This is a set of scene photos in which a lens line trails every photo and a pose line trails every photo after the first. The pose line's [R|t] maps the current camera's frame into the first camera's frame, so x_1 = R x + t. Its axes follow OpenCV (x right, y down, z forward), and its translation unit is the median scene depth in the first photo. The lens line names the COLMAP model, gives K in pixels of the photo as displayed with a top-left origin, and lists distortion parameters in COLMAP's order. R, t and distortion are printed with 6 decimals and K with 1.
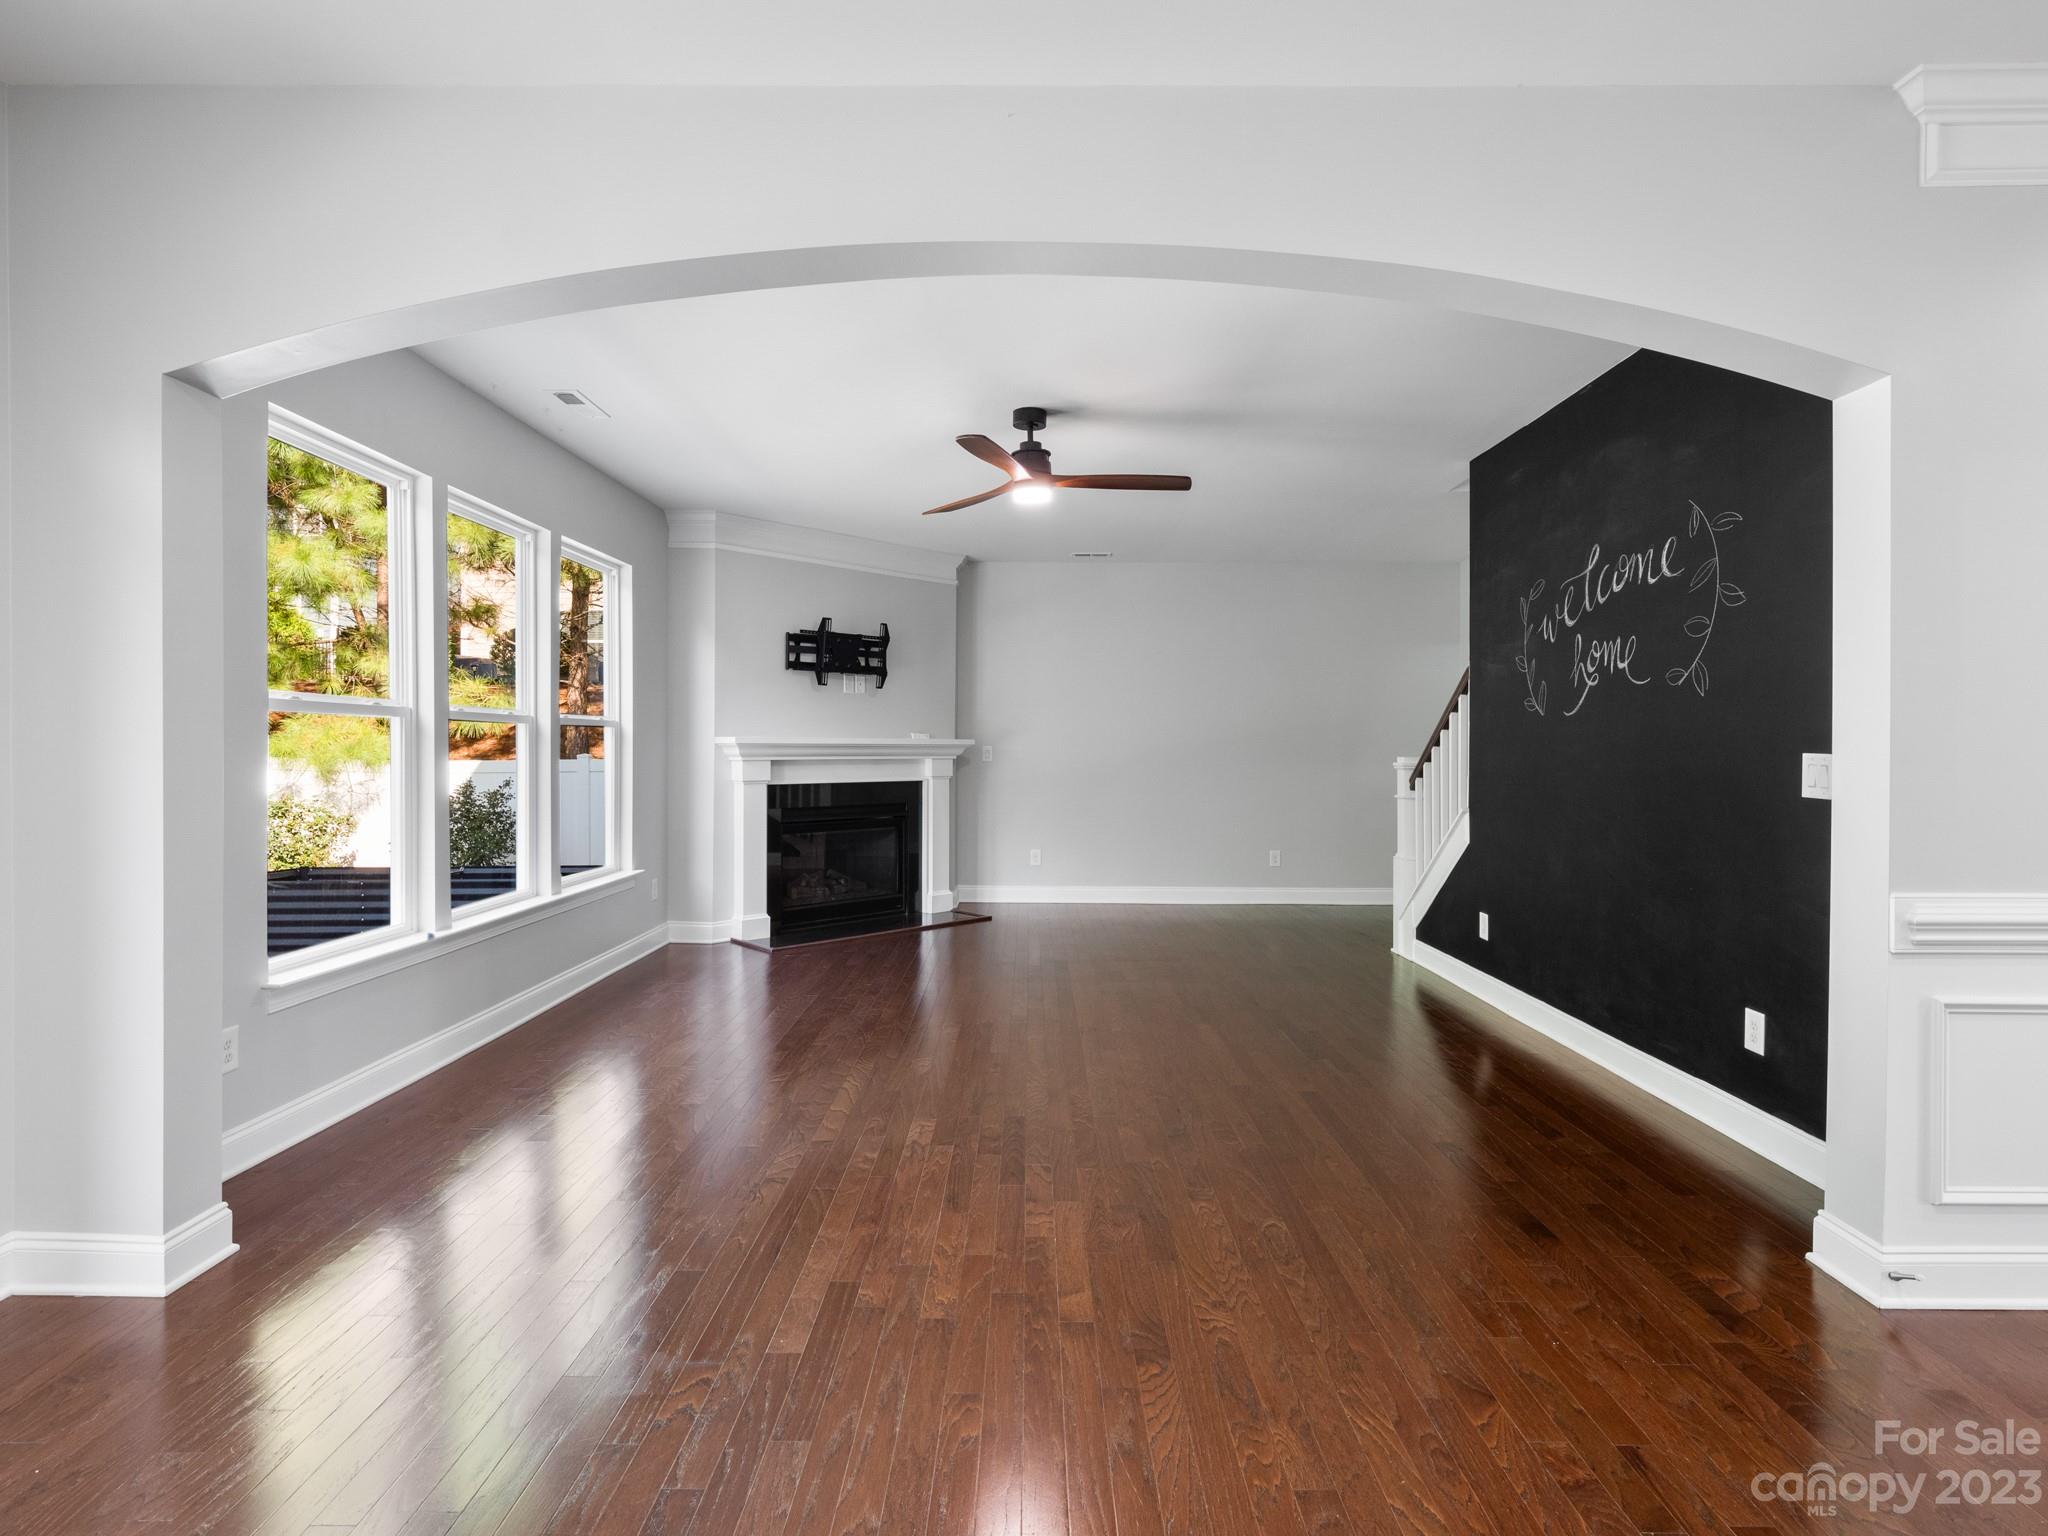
lens RADIAL K [[1027.3, 0, 1029.4], [0, 1027.3, 750.6], [0, 0, 1]] dist [0.001299, -0.000027]
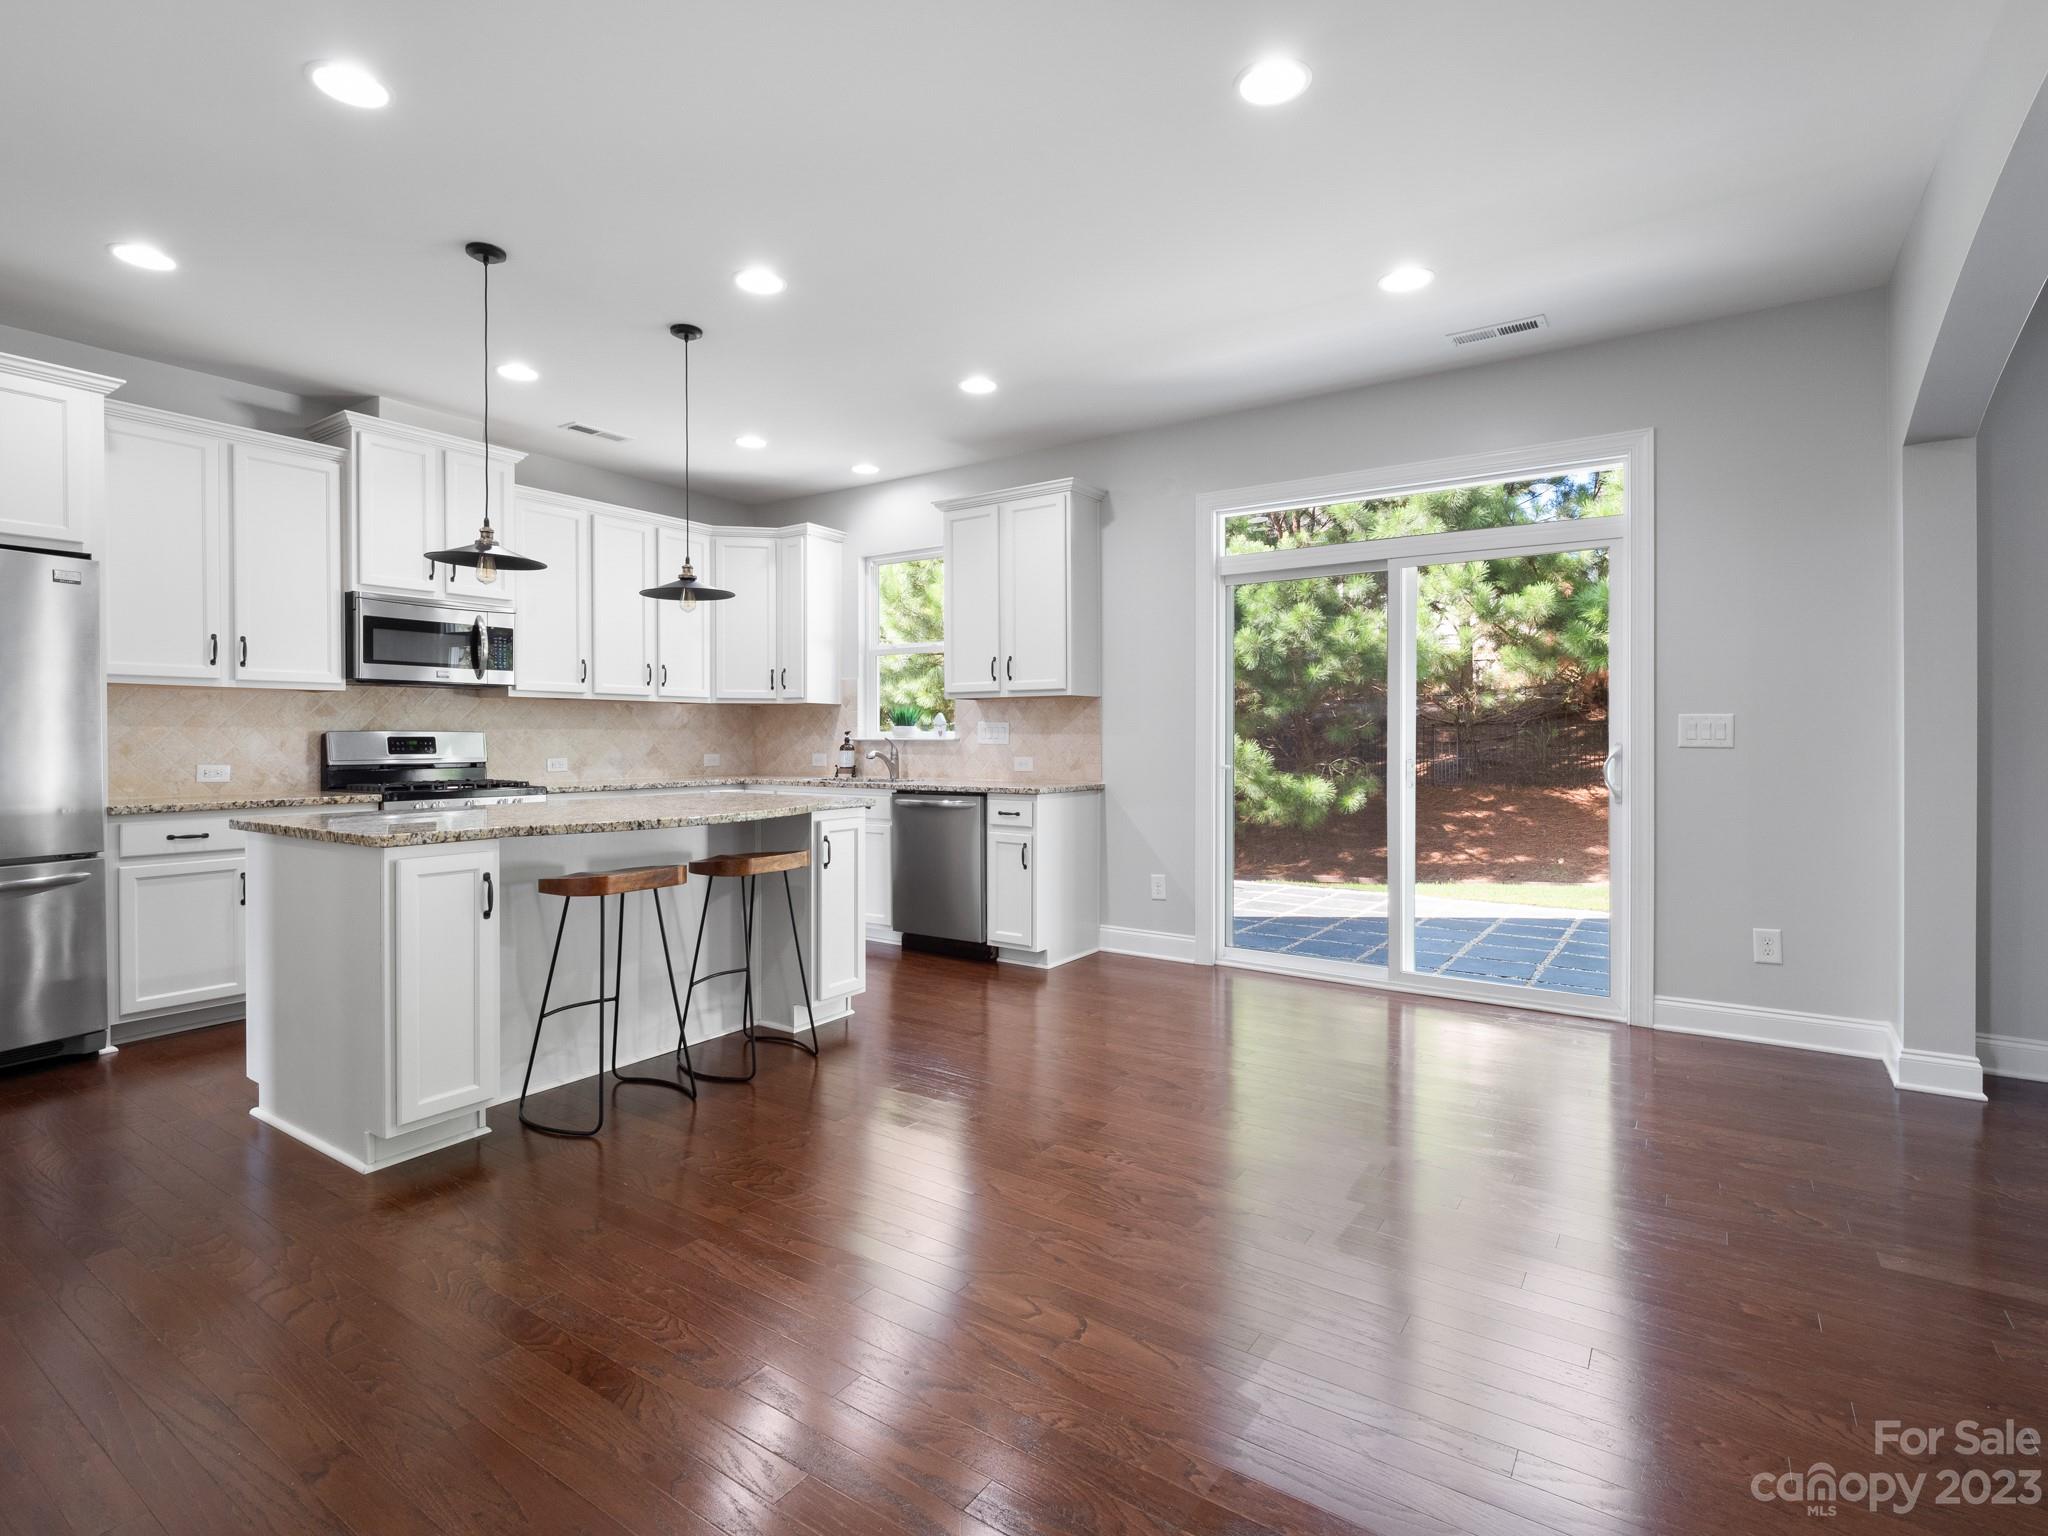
lens RADIAL K [[1008.3, 0, 1015.2], [0, 1008.3, 740.0], [0, 0, 1]] dist [0.001934, -0.000253]
pose [[-0.565348, -0.000965, -0.824852, 0.505963], [-0.001014, 0.999999, -0.000475, 0.023179], [0.824852, 0.000568, -0.565349, 0.383674]]
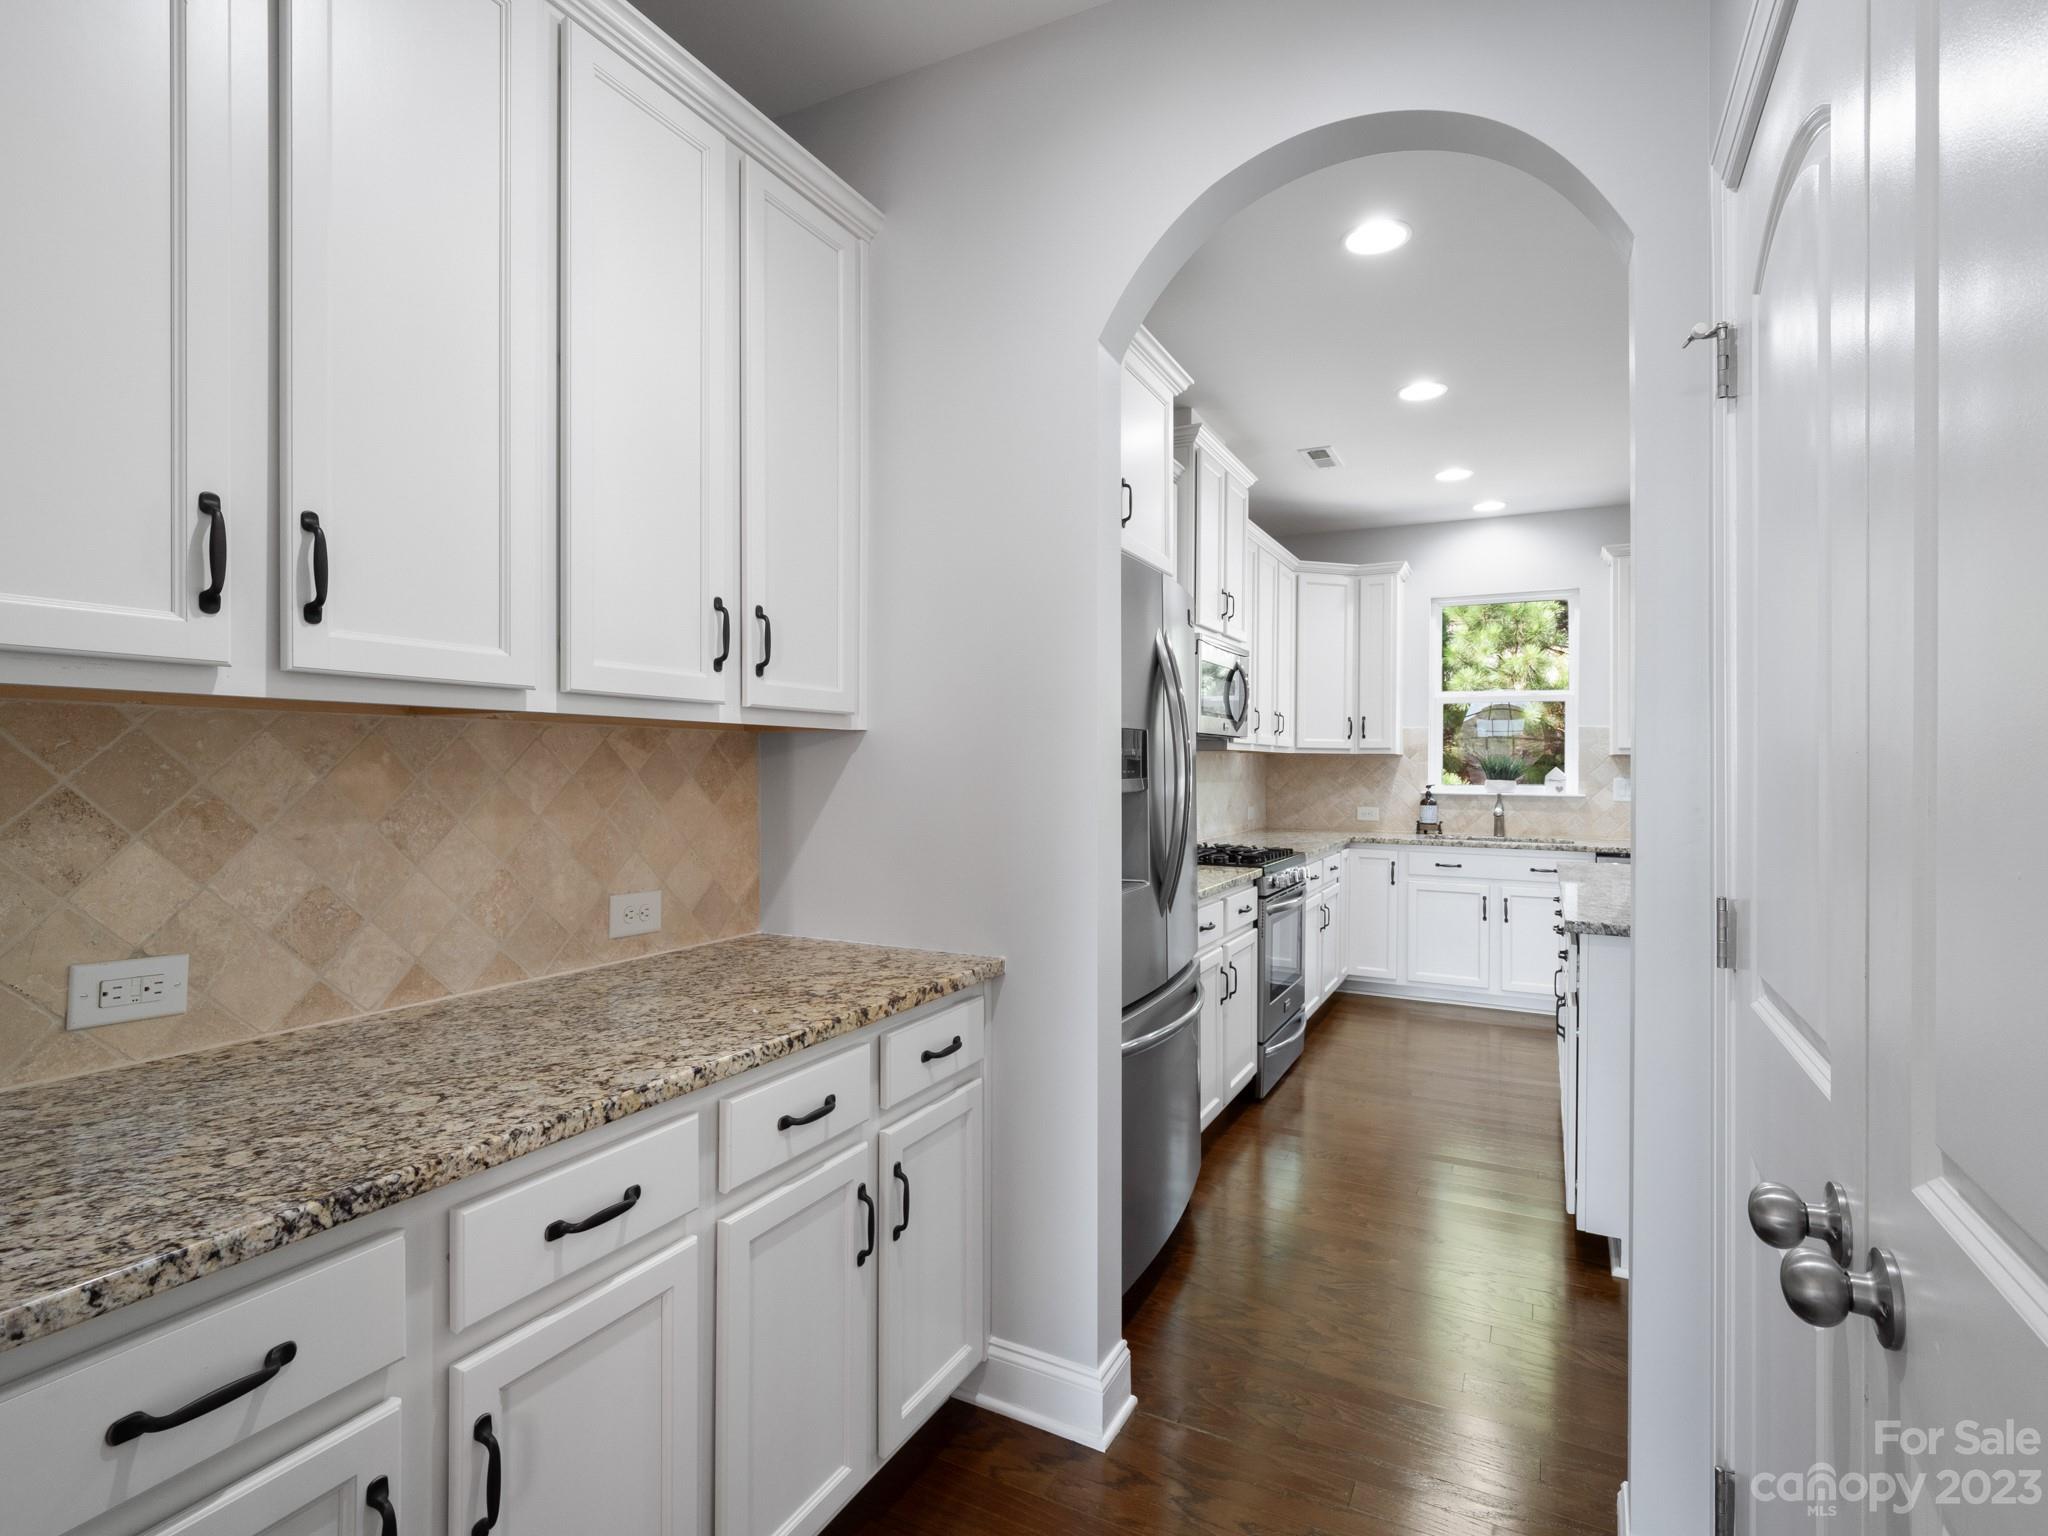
lens RADIAL K [[1026.8, 0, 1012.4], [0, 1026.8, 733.6], [0, 0, 1]] dist [0.001252, -0.000085]
pose [[-0.461561, -0.033220, -0.886486, 0.892546], [-0.008893, 0.999422, -0.032822, -0.005405], [0.887064, -0.007266, -0.461590, -0.423912]]
